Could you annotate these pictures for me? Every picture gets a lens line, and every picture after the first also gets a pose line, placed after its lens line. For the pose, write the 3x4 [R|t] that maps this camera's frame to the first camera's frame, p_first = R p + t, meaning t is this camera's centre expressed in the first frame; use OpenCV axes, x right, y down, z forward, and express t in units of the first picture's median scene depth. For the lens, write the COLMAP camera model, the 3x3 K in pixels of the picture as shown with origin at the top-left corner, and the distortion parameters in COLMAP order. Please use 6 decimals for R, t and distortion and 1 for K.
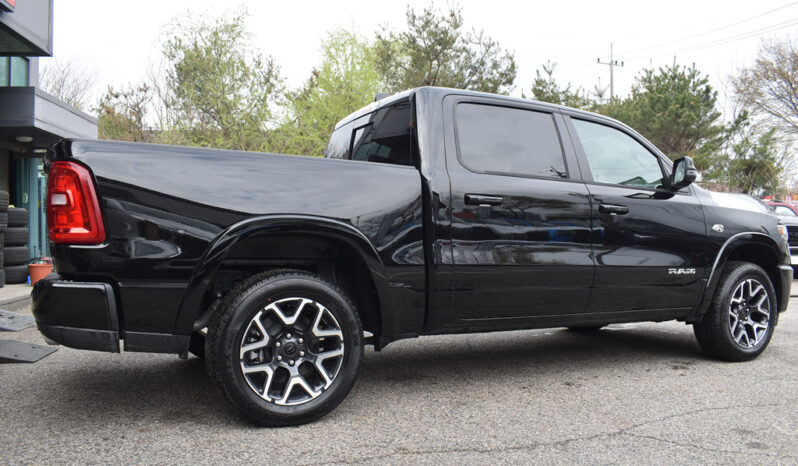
lens RADIAL K [[605.9, 0, 399.0], [0, 605.9, 233.0], [0, 0, 1]] dist [-0.084785, -0.000055]
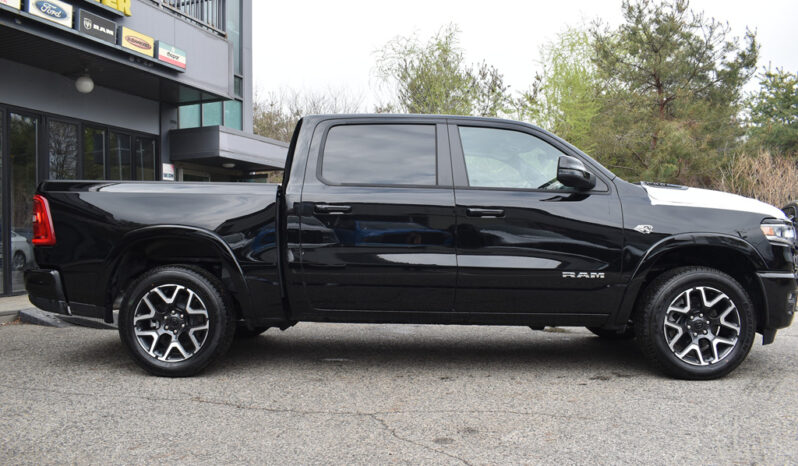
lens RADIAL K [[614.2, 0, 399.0], [0, 614.2, 233.0], [0, 0, 1]] dist [-0.090285, 0.002274]
pose [[0.887627, -0.011563, -0.460418, 0.895726], [0.007231, 0.999911, -0.011173, 0.008116], [0.460506, 0.006589, 0.887632, 0.003090]]
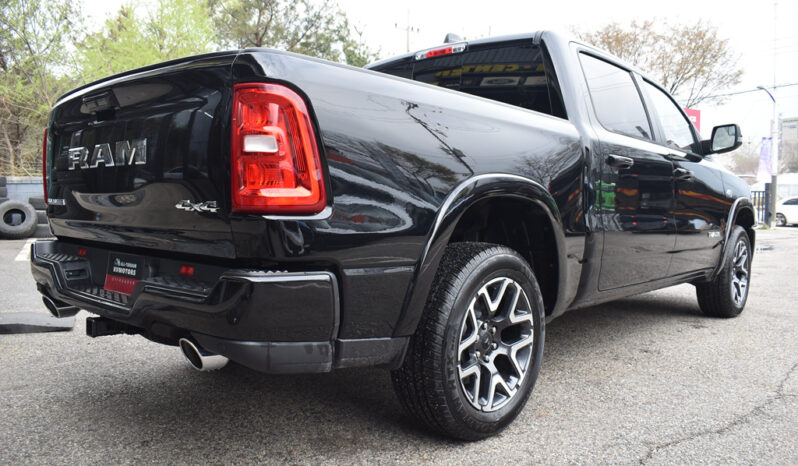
lens RADIAL K [[614.2, 0, 399.0], [0, 614.2, 233.0], [0, 0, 1]] dist [-0.090285, 0.002274]
pose [[0.937386, -0.018620, 0.347795, -0.555614], [-0.002376, 0.998205, 0.059845, 0.000113], [-0.348285, -0.056924, 0.935659, 0.278787]]
